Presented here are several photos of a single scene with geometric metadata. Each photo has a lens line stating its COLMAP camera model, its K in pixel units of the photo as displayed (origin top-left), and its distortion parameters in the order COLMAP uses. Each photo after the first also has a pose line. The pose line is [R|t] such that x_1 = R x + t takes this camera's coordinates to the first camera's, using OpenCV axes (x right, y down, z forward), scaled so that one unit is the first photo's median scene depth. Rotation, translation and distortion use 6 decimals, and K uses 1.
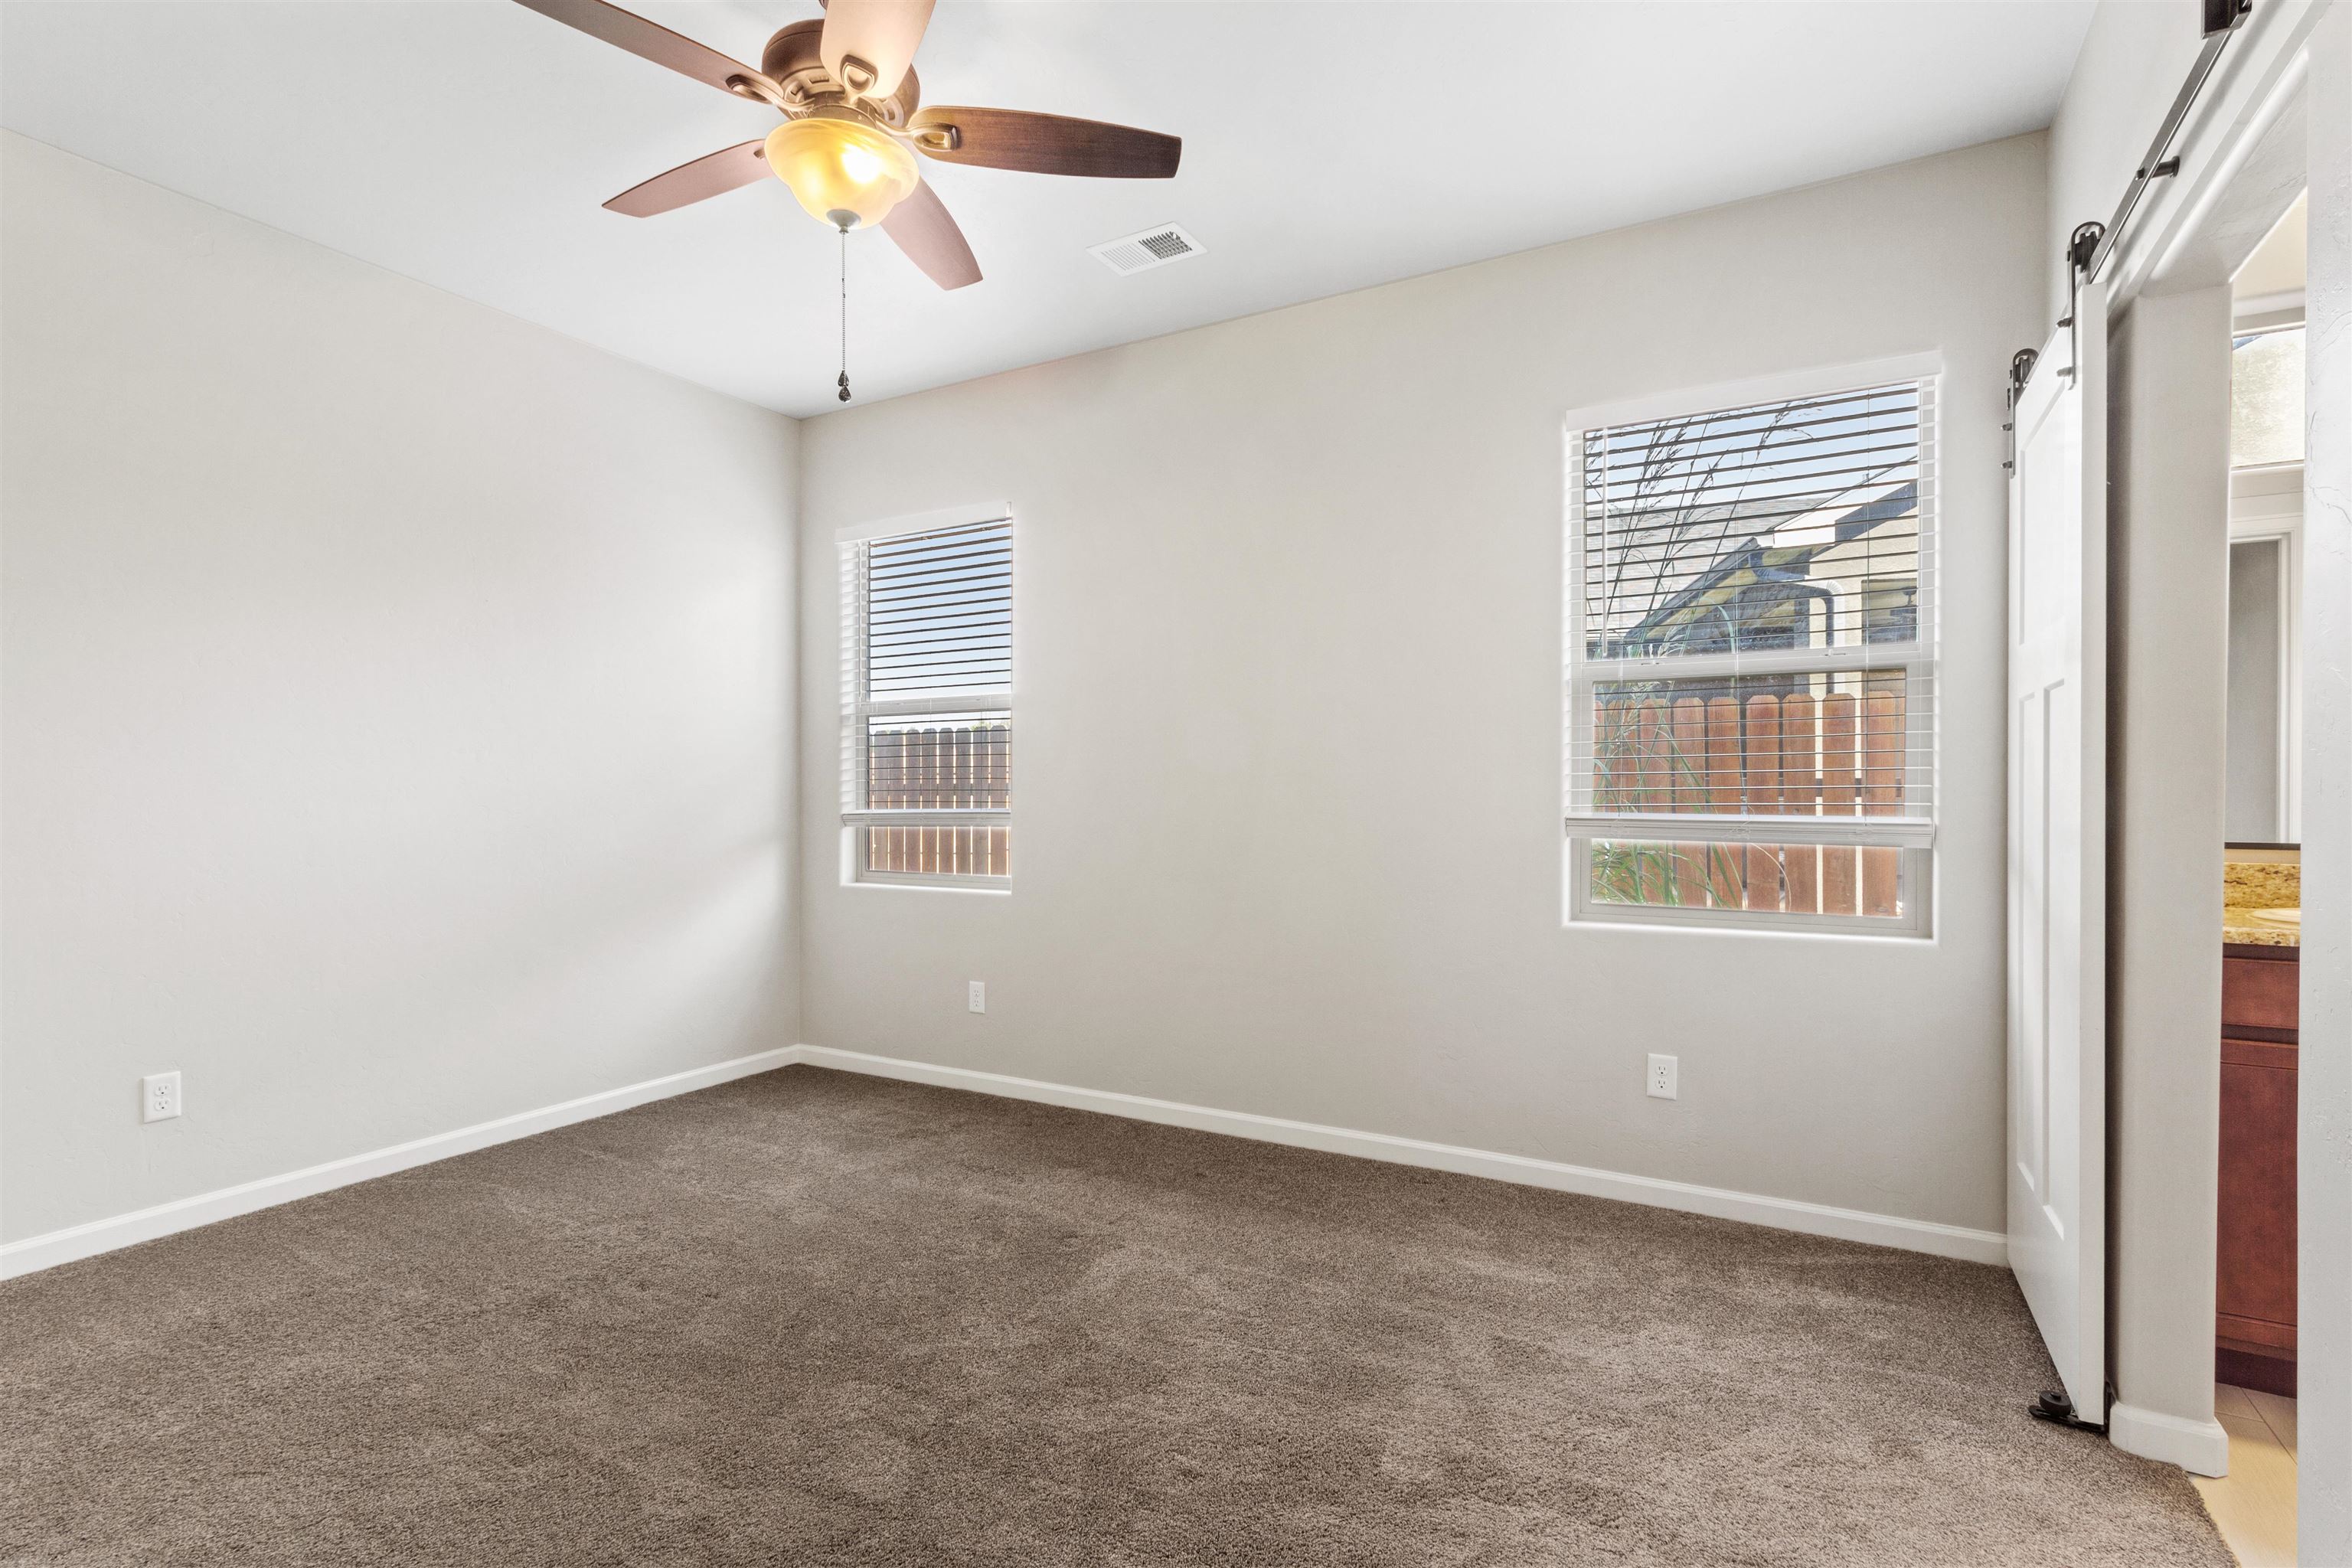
lens RADIAL K [[1107.3, 0, 1176.0], [0, 1107.3, 784.0], [0, 0, 1]] dist [-0.036197, -0.000113]
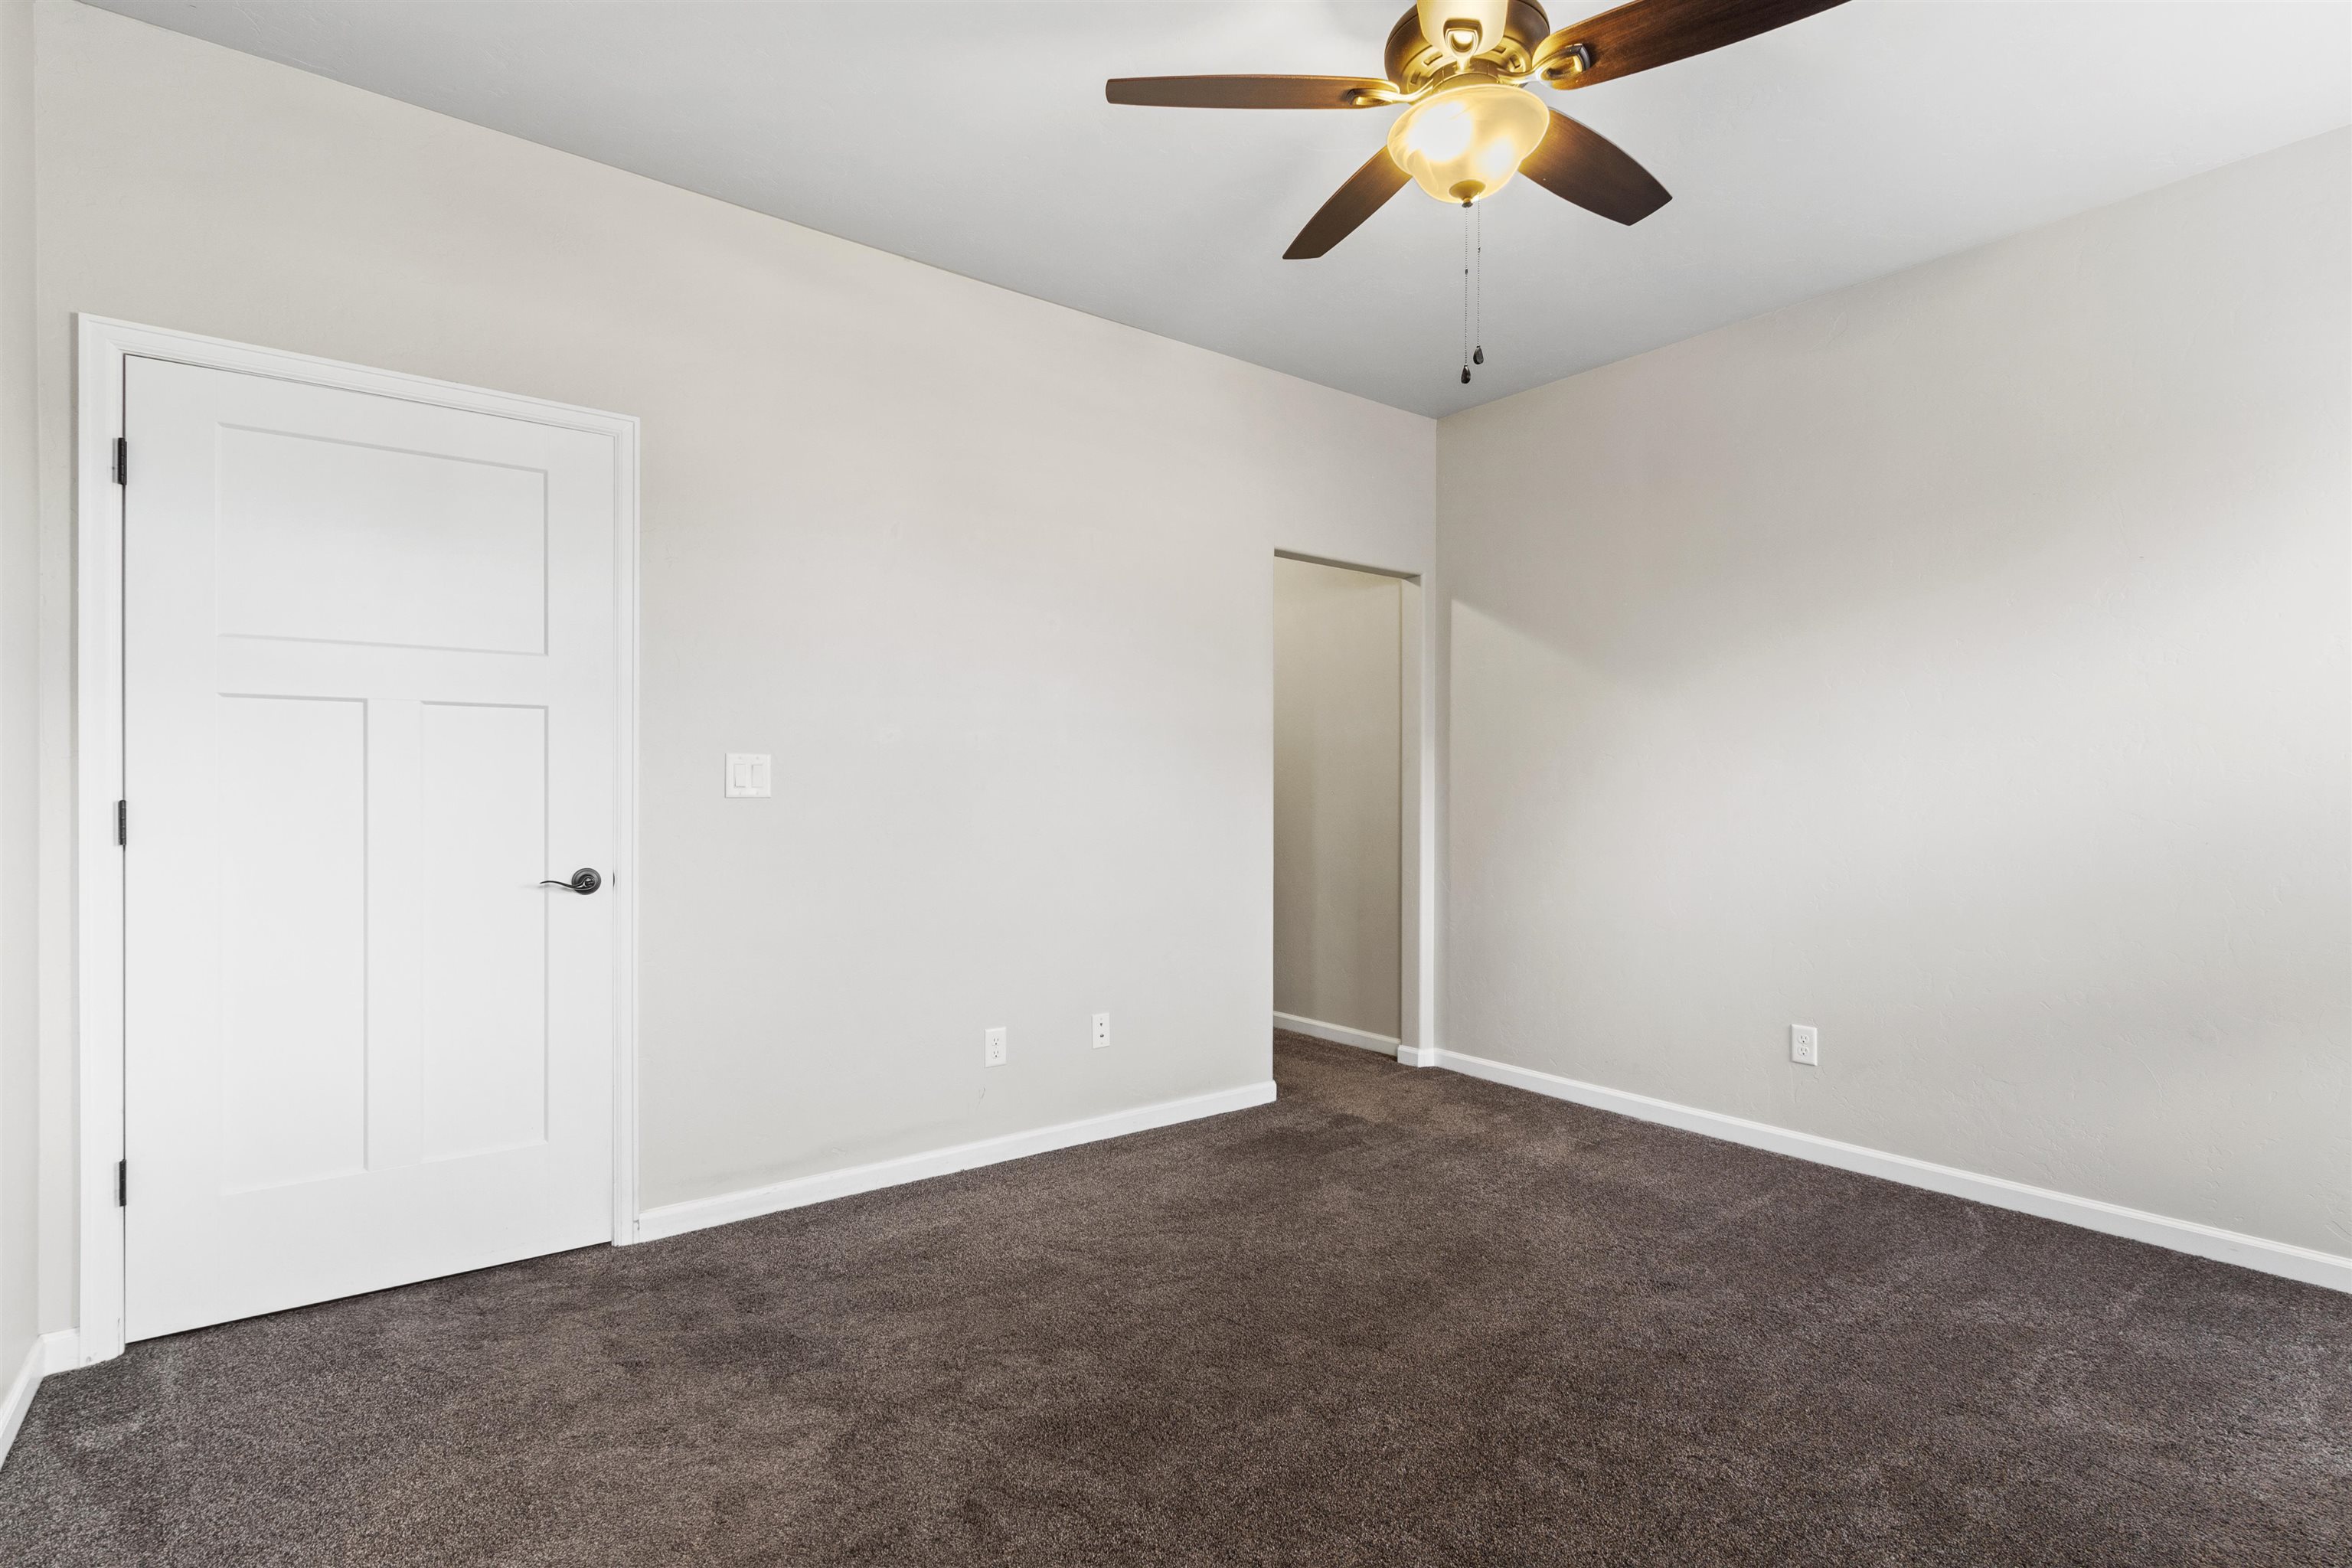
lens RADIAL K [[1099.5, 0, 1171.2], [0, 1099.5, 806.2], [0, 0, 1]] dist [0.003168, 0.000313]
pose [[-0.406660, 0.014325, -0.913467, 0.368561], [0.001522, 0.999886, 0.015002, -0.000473], [0.913578, 0.004711, -0.406636, 0.632057]]
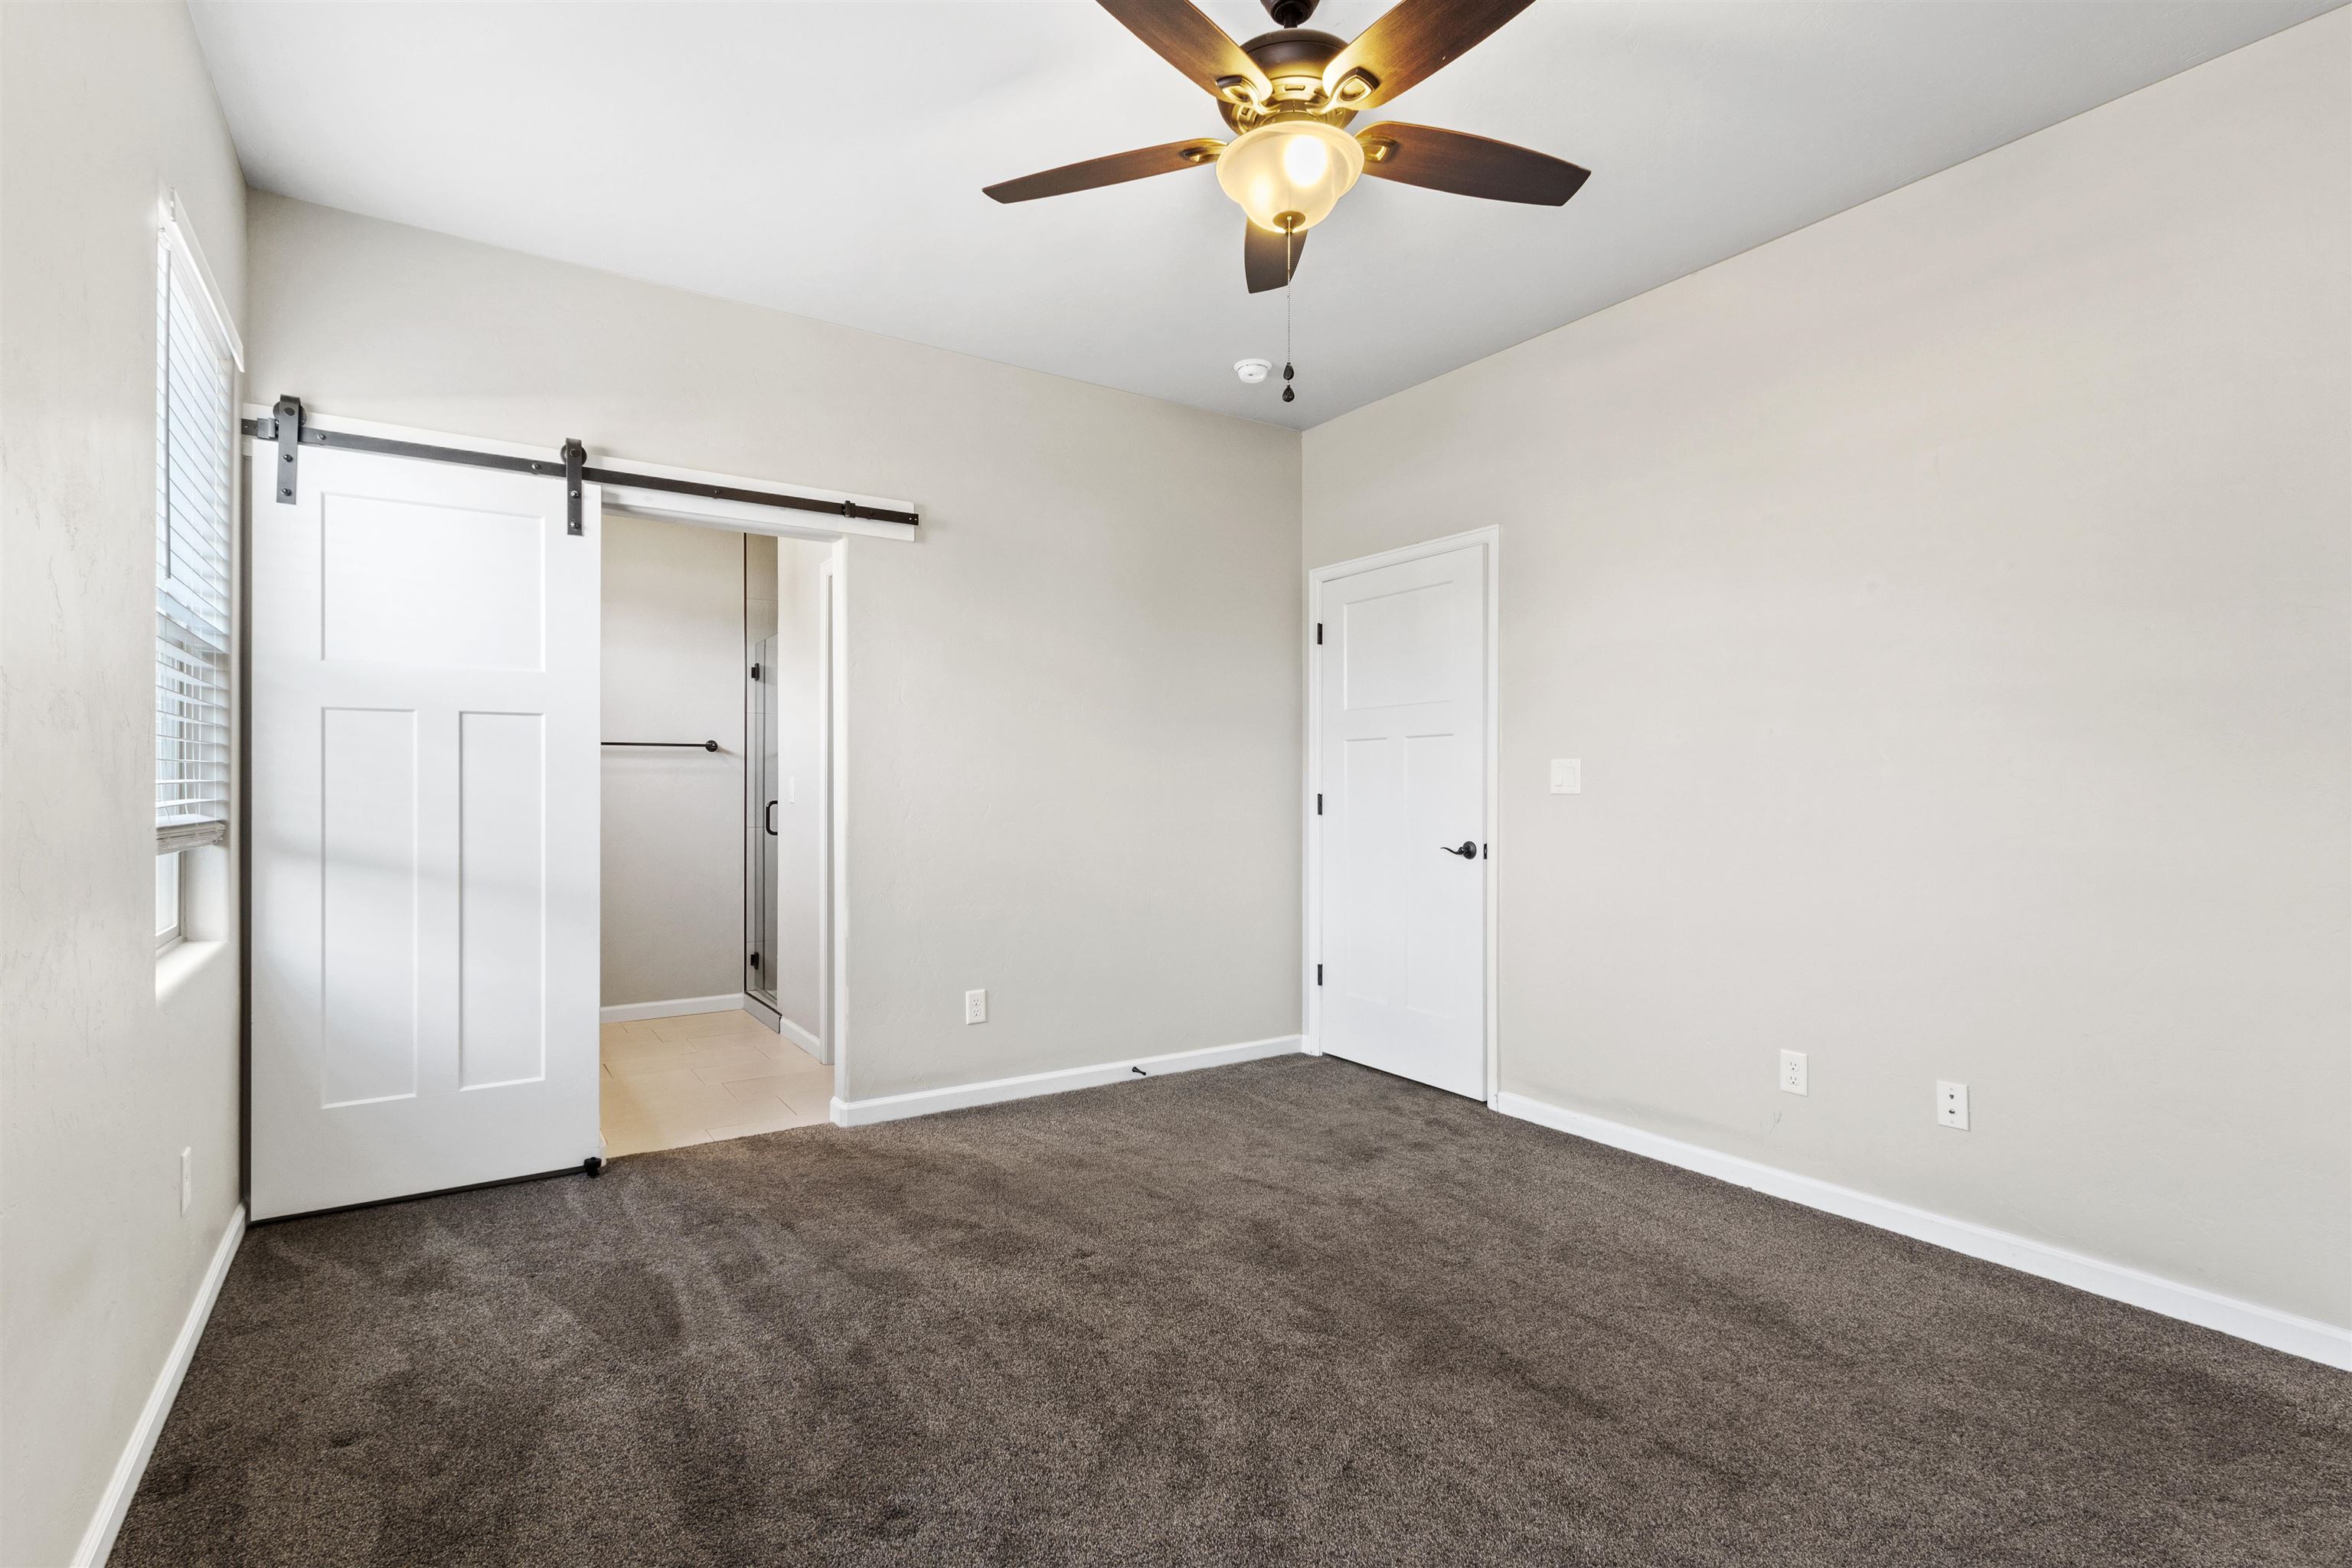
lens RADIAL K [[1092.5, 0, 1209.2], [0, 1092.5, 792.5], [0, 0, 1]] dist [0.003028, 0.000060]
pose [[-0.906957, -0.002040, 0.421219, -0.371665], [-0.003608, 0.999989, -0.002926, 0.007329], [-0.421209, -0.004173, -0.906954, 1.069908]]
